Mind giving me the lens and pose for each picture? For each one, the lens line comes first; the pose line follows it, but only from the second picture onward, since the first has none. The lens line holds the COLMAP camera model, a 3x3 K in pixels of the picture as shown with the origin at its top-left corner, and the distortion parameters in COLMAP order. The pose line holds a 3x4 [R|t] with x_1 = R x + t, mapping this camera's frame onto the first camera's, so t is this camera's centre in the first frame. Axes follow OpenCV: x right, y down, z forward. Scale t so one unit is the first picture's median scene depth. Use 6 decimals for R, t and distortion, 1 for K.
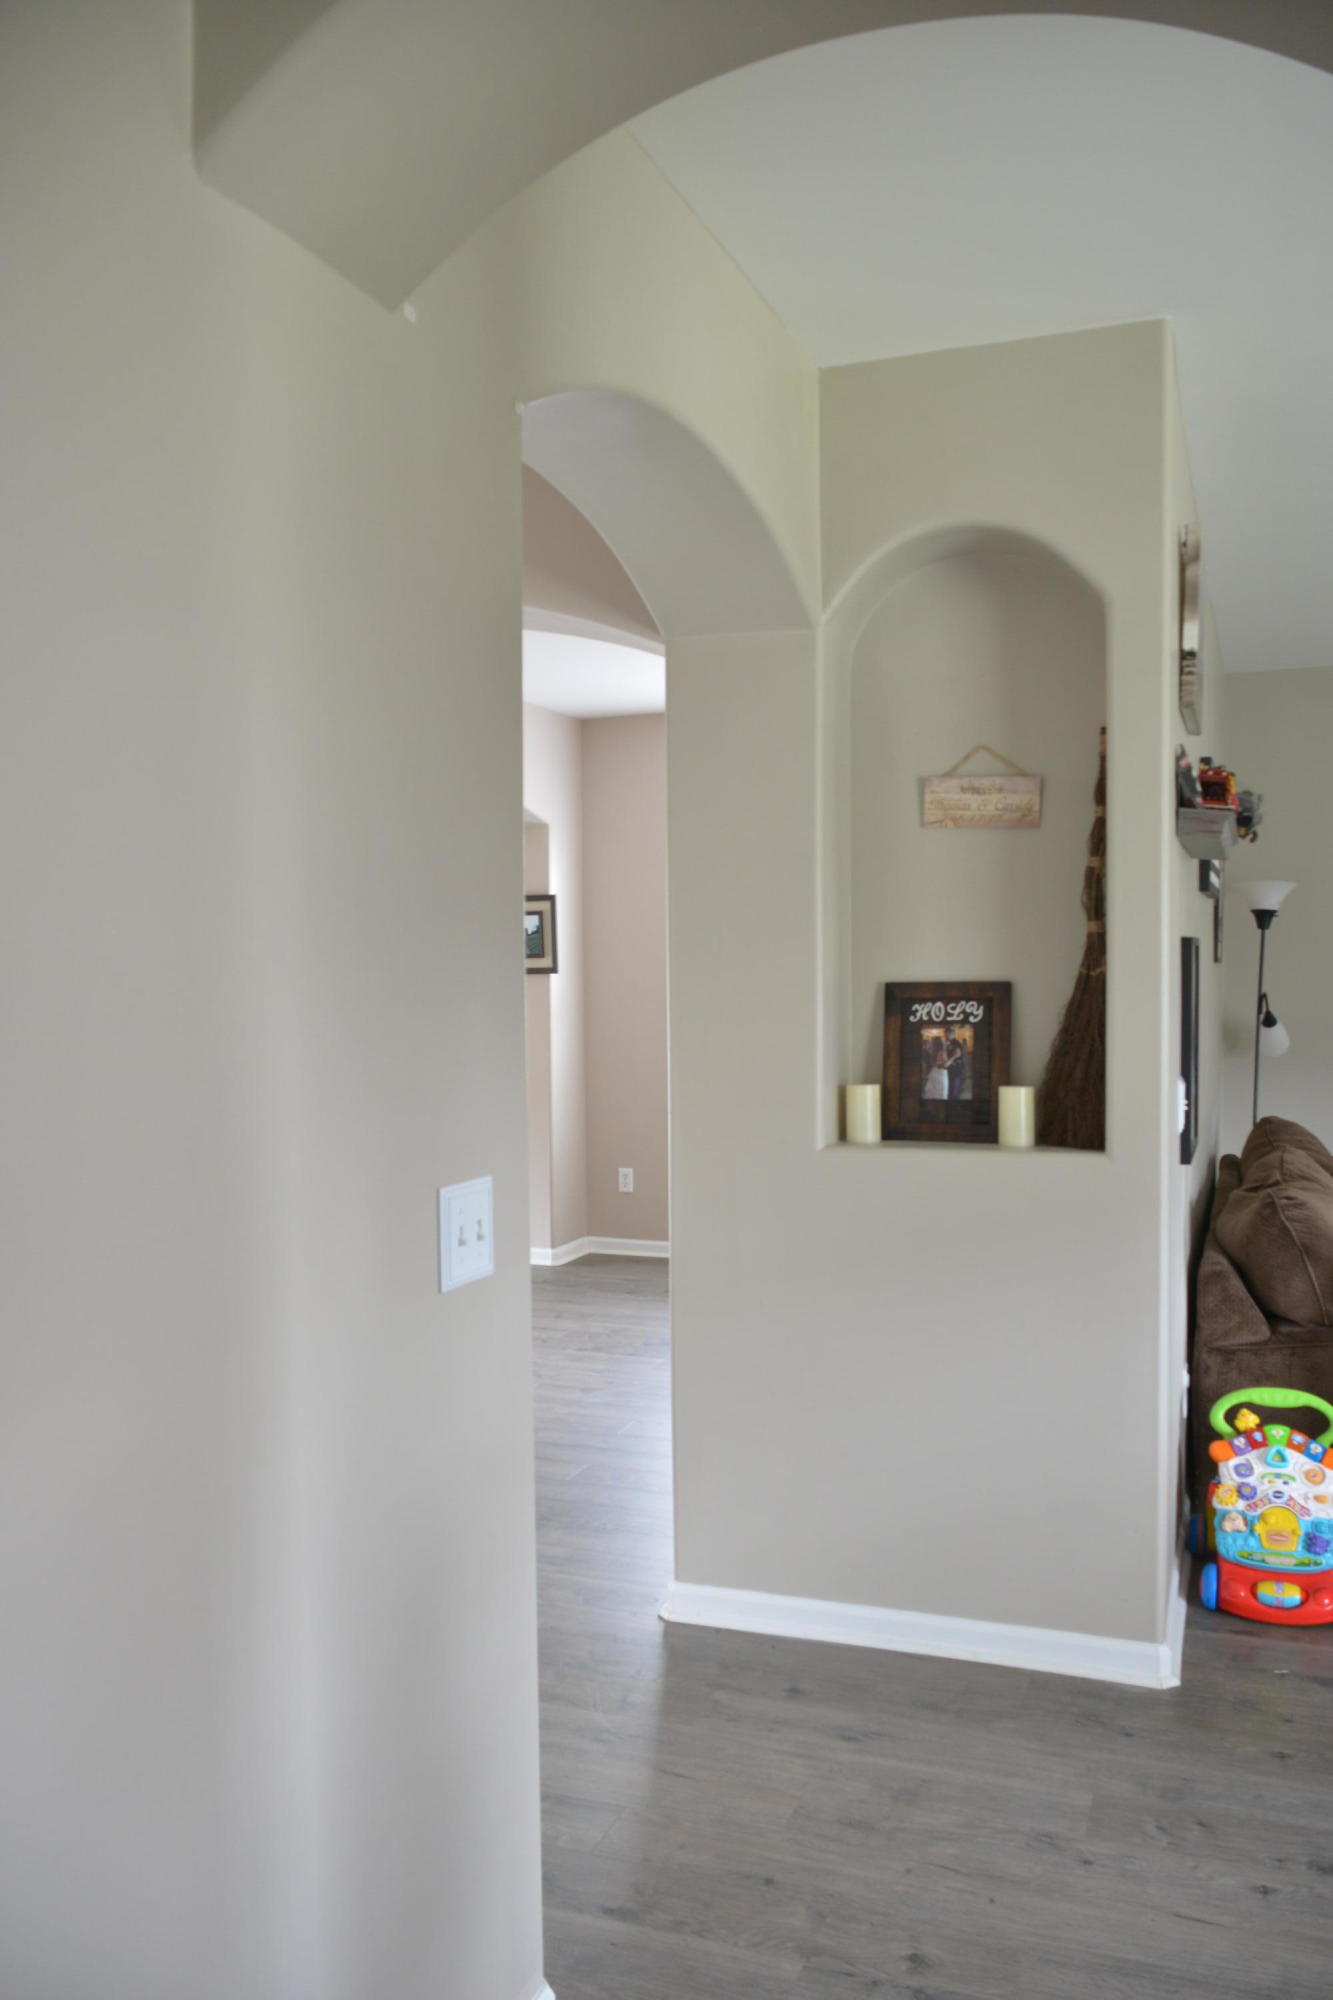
lens RADIAL K [[1547.8, 0, 666.4], [0, 1547.8, 1008.4], [0, 0, 1]] dist [-0.068152, 0.019996]
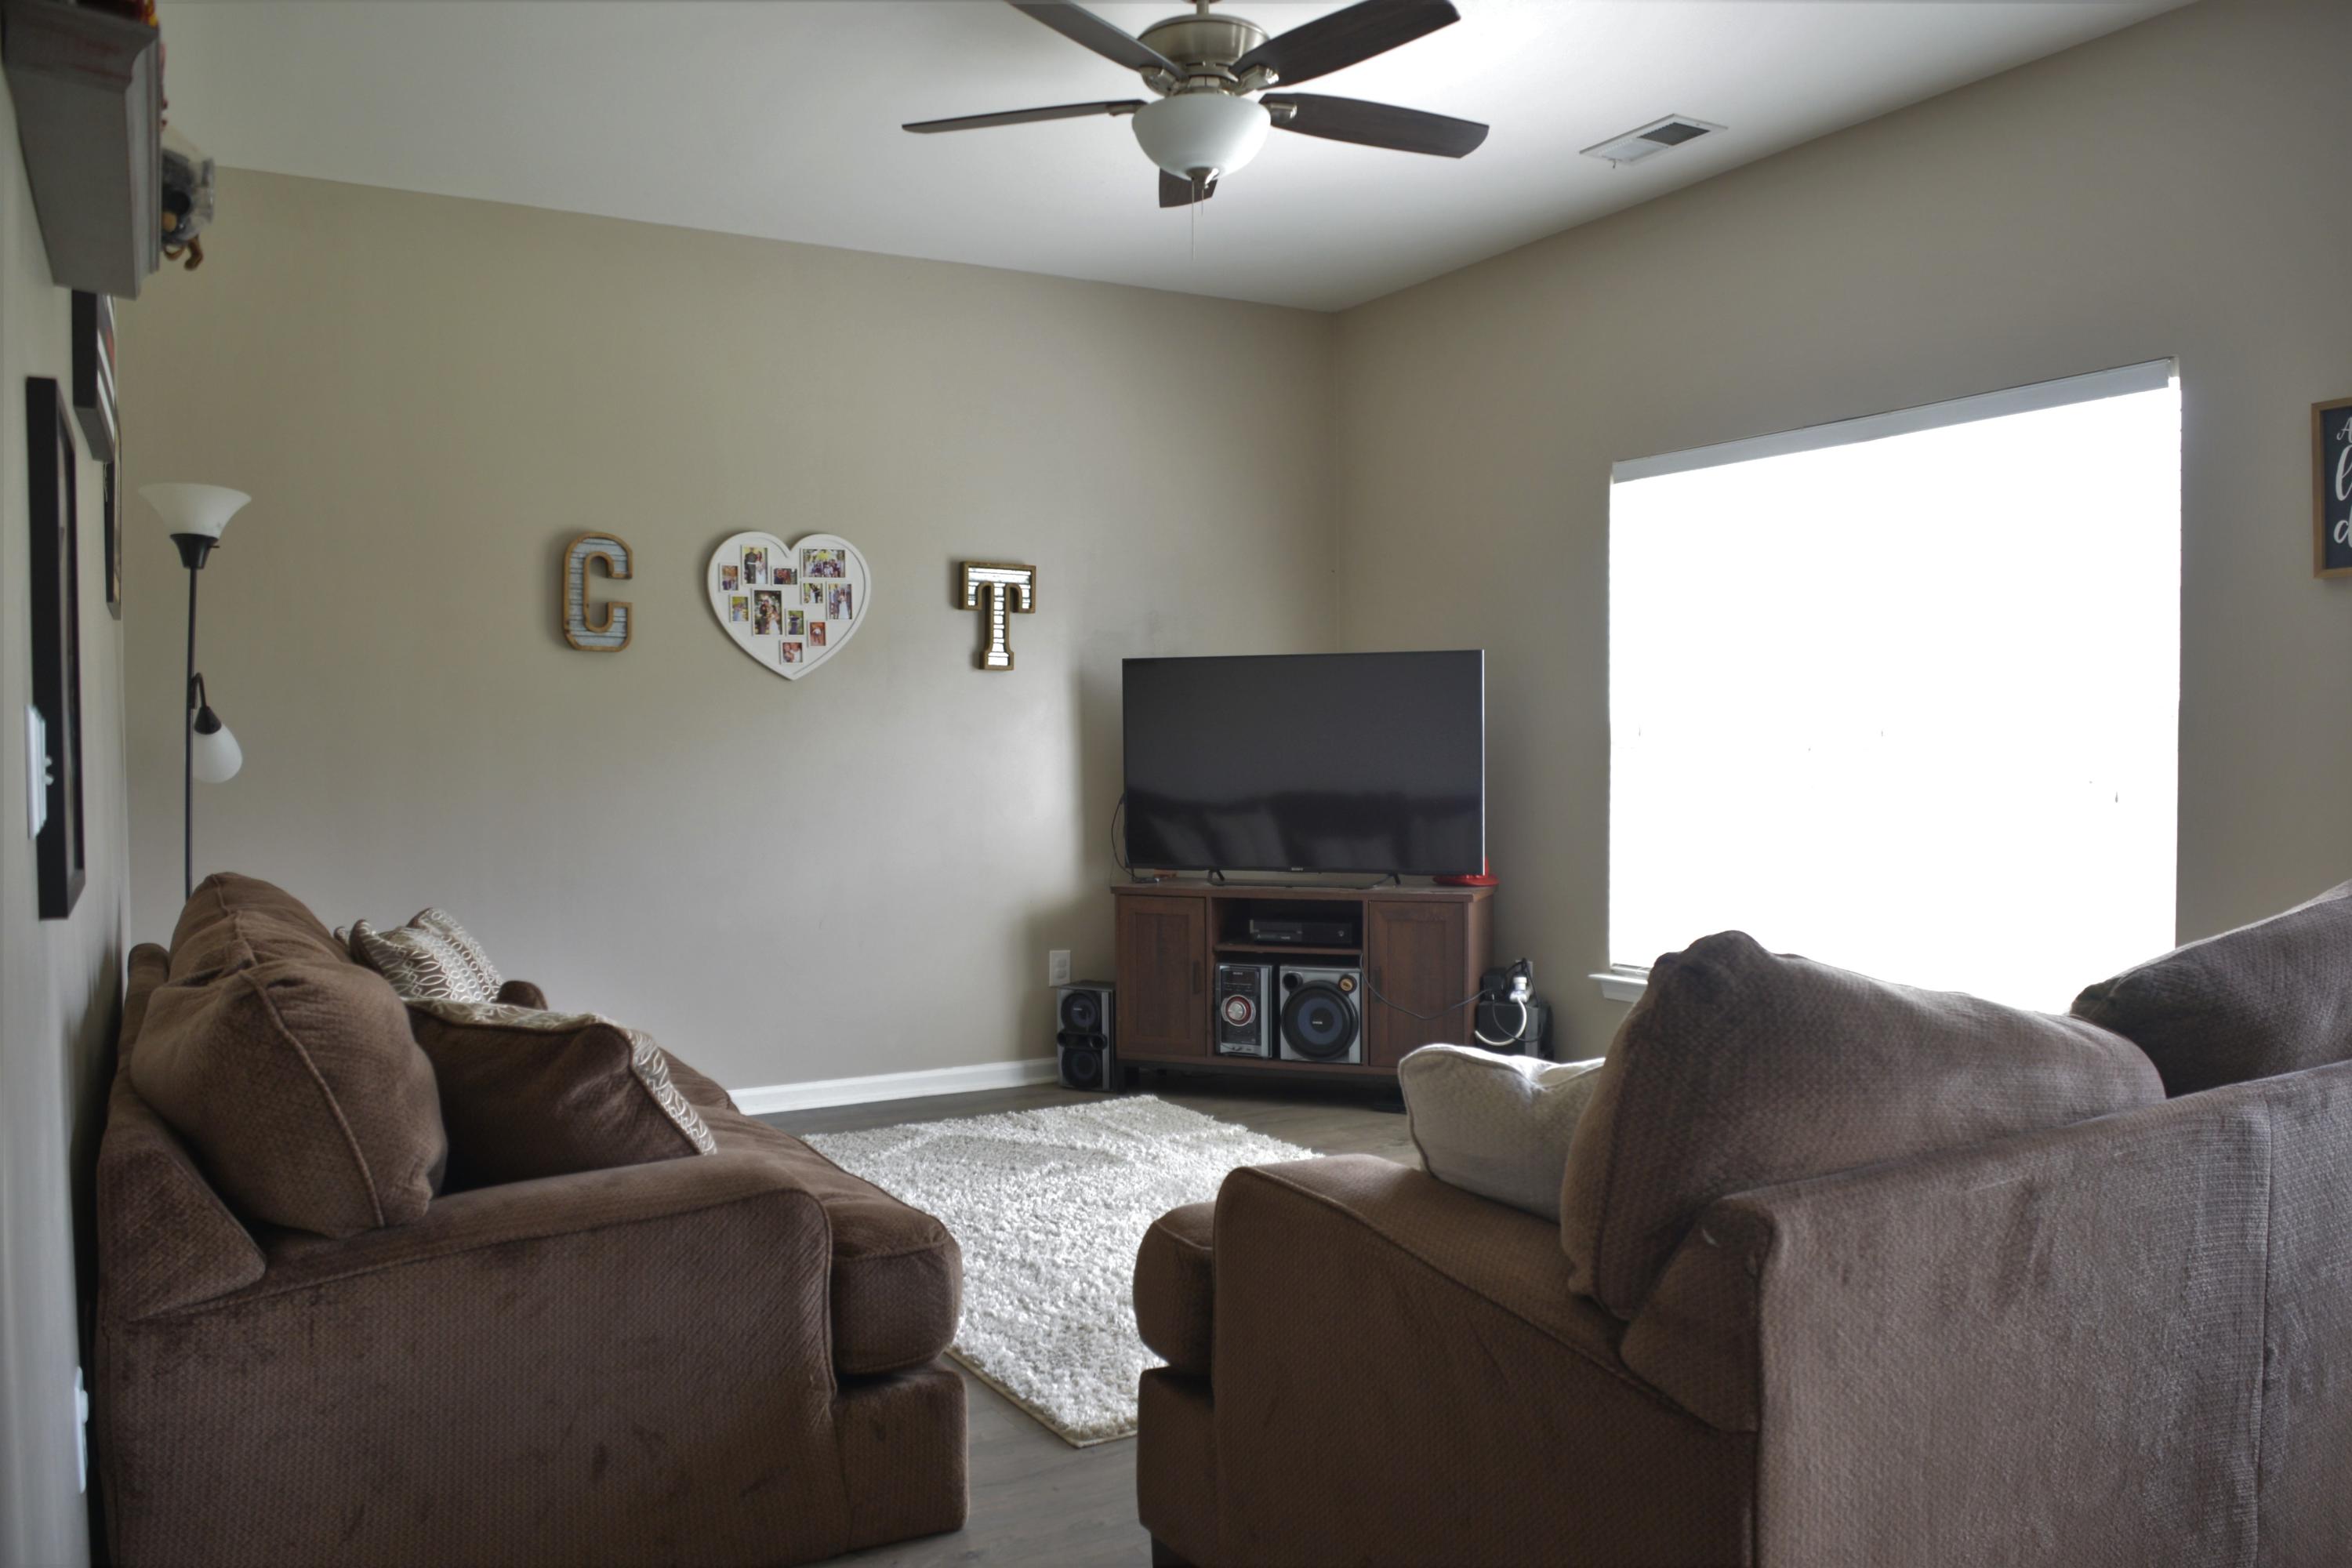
lens RADIAL K [[1820.3, 0, 1177.9], [0, 1820.3, 781.1], [0, 0, 1]] dist [-0.068152, 0.019996]
pose [[0.631969, -0.017434, 0.774797, 0.142136], [0.034466, 0.999390, -0.005625, 0.071959], [-0.774227, 0.030259, 0.632185, 0.410329]]
